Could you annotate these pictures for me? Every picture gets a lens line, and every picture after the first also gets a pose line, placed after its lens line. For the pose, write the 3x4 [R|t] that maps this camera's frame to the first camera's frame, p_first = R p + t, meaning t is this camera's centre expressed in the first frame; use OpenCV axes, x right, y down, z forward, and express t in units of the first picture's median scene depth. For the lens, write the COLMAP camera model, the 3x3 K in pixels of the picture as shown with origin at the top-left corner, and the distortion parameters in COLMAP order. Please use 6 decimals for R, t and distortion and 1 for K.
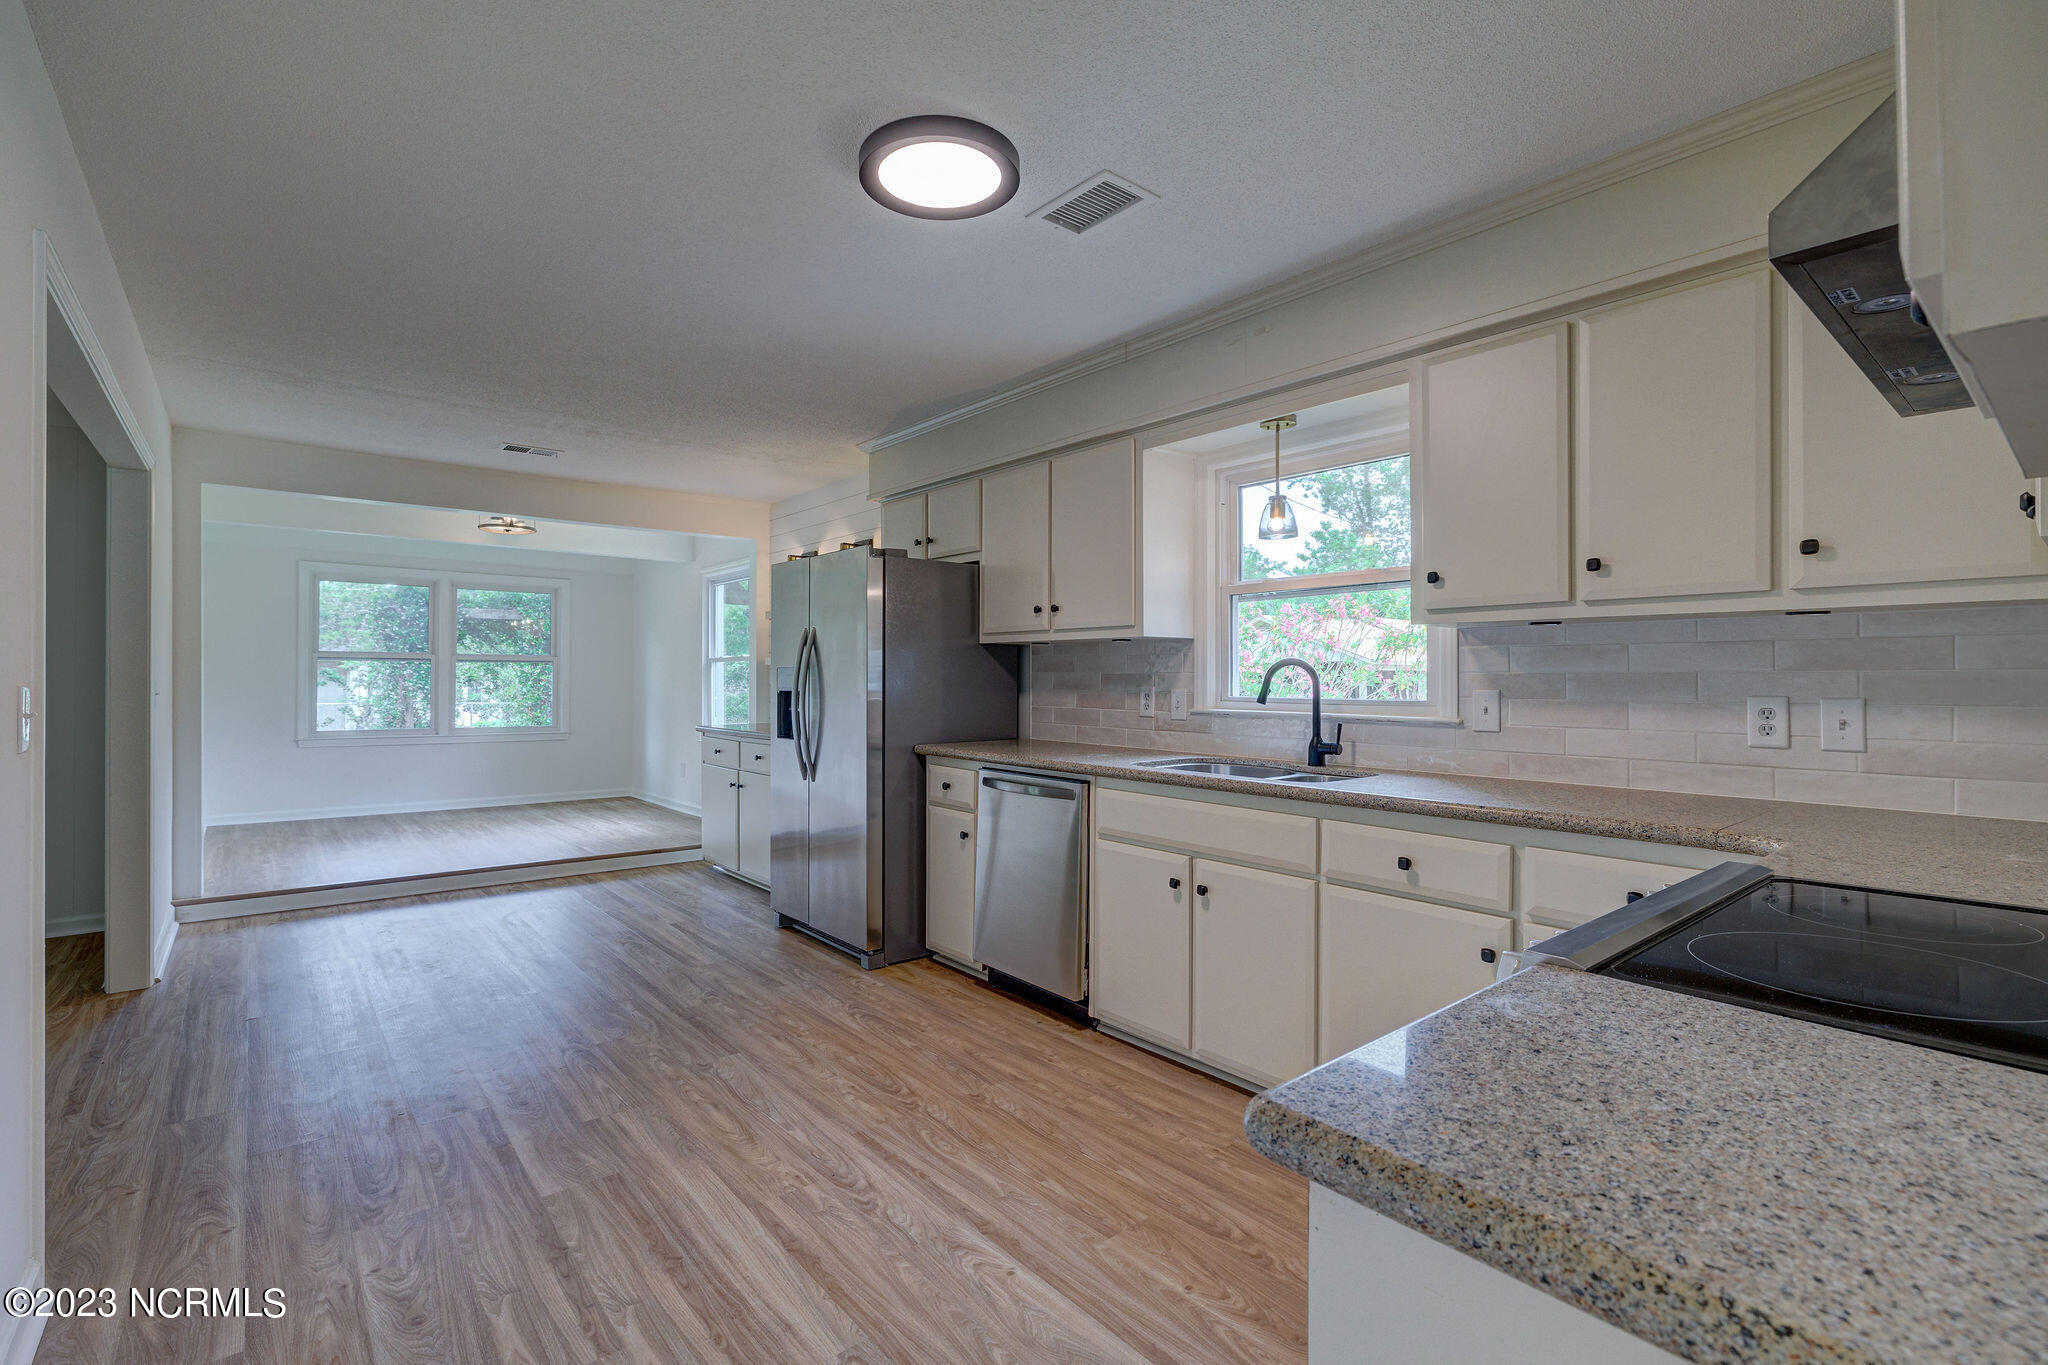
lens RADIAL K [[932.1, 0, 1022.8], [0, 932.1, 687.5], [0, 0, 1]] dist [-0.002033, 0.000426]
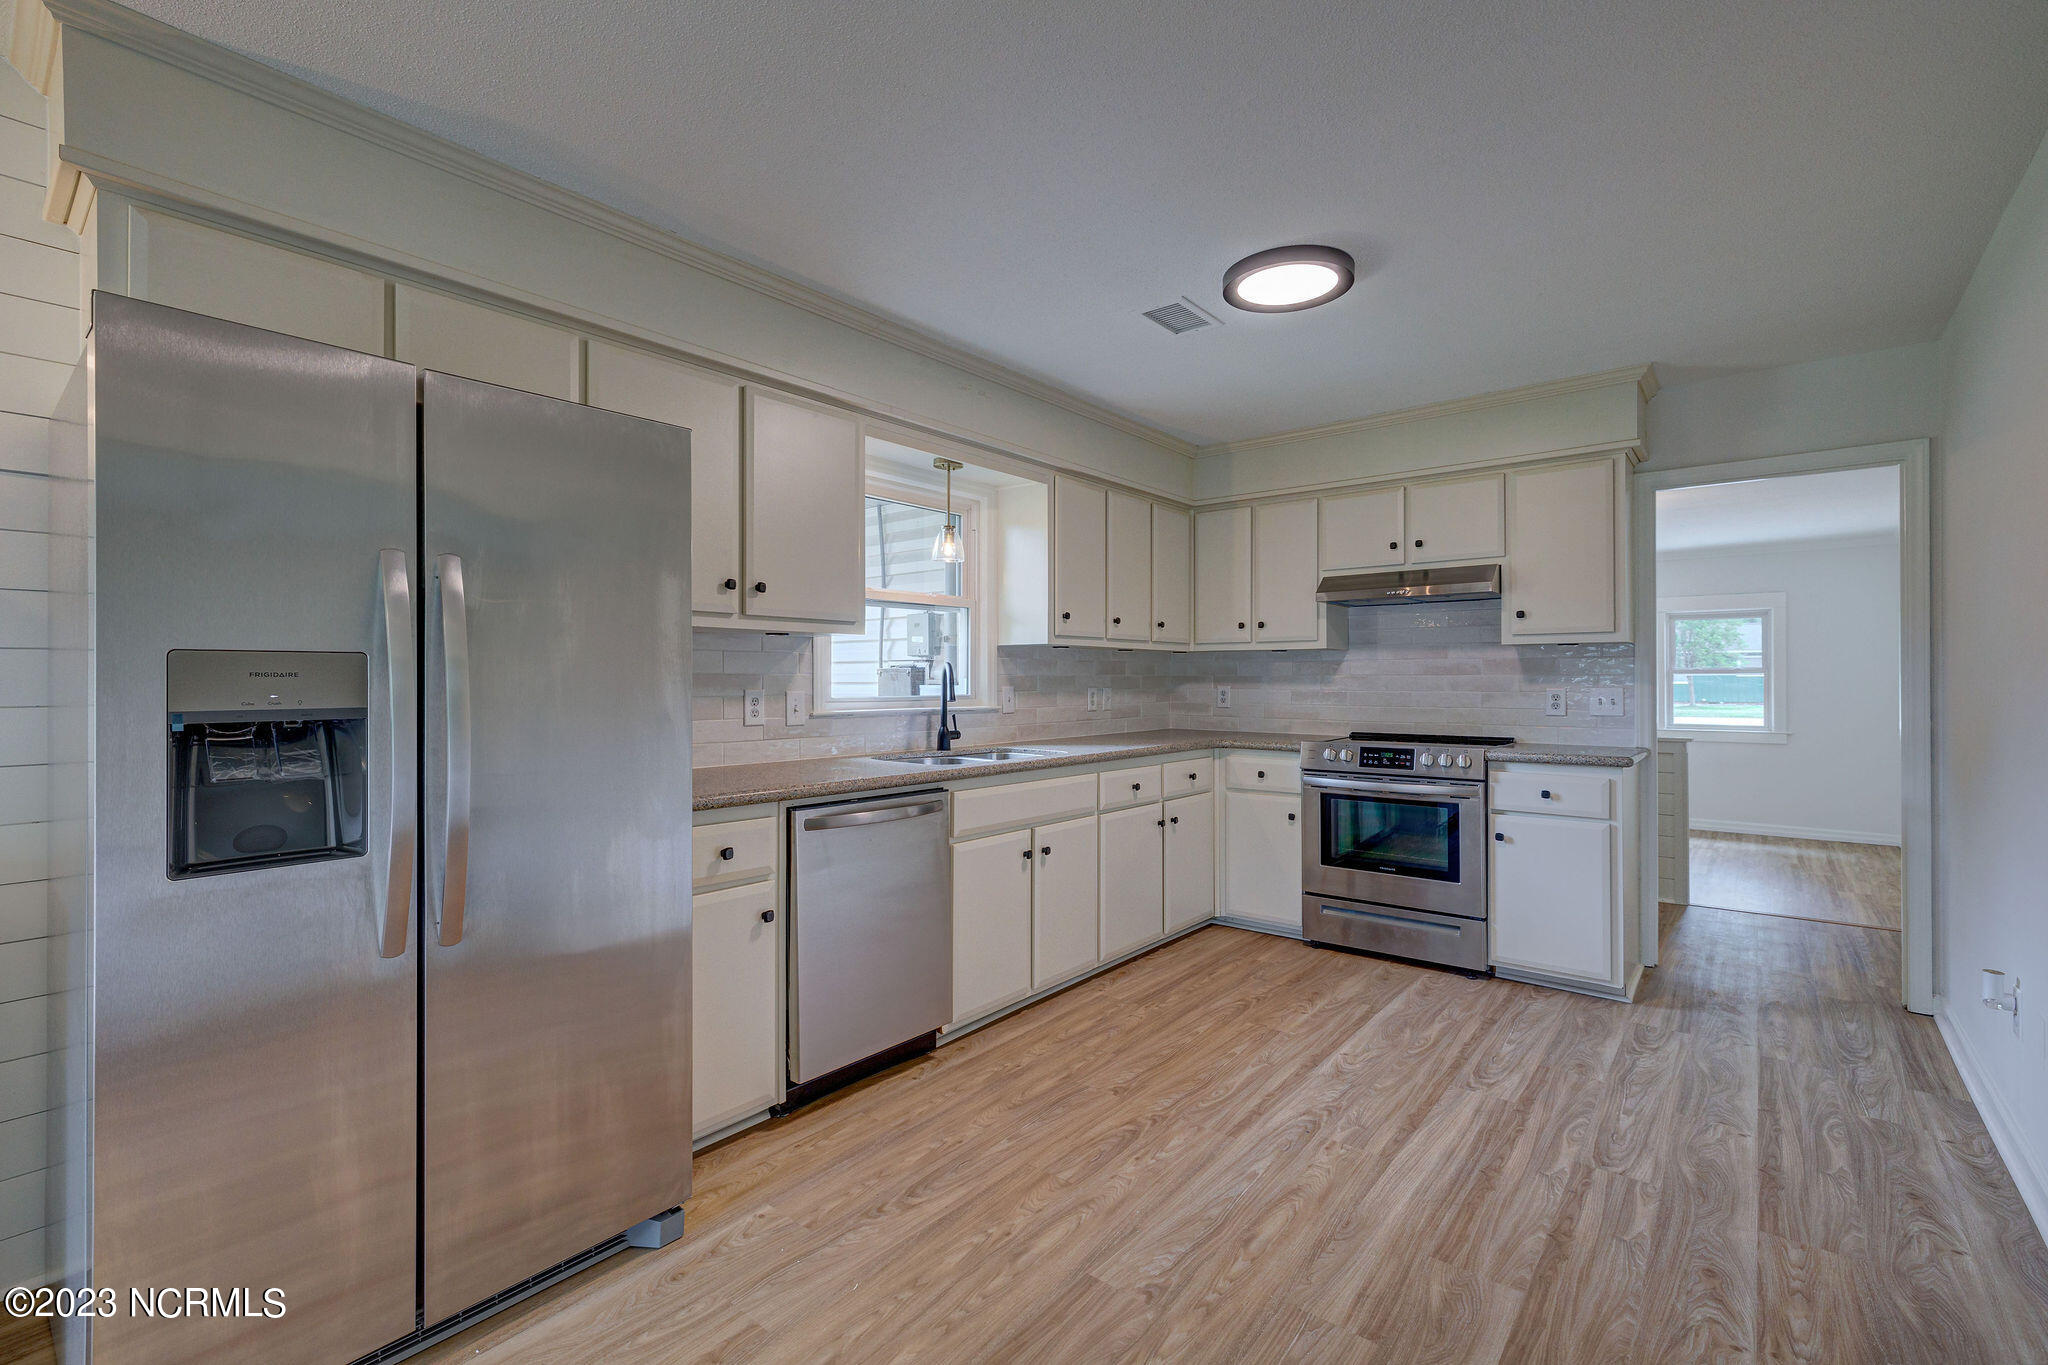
lens RADIAL K [[886.4, 0, 1024.0], [0, 886.4, 682.5], [0, 0, 1]] dist [-0.000228, -0.000473]
pose [[-0.184803, -0.004954, 0.982763, -1.006877], [0.011589, 0.999907, 0.007220, -0.015061], [-0.982707, 0.012724, -0.184728, 1.309412]]
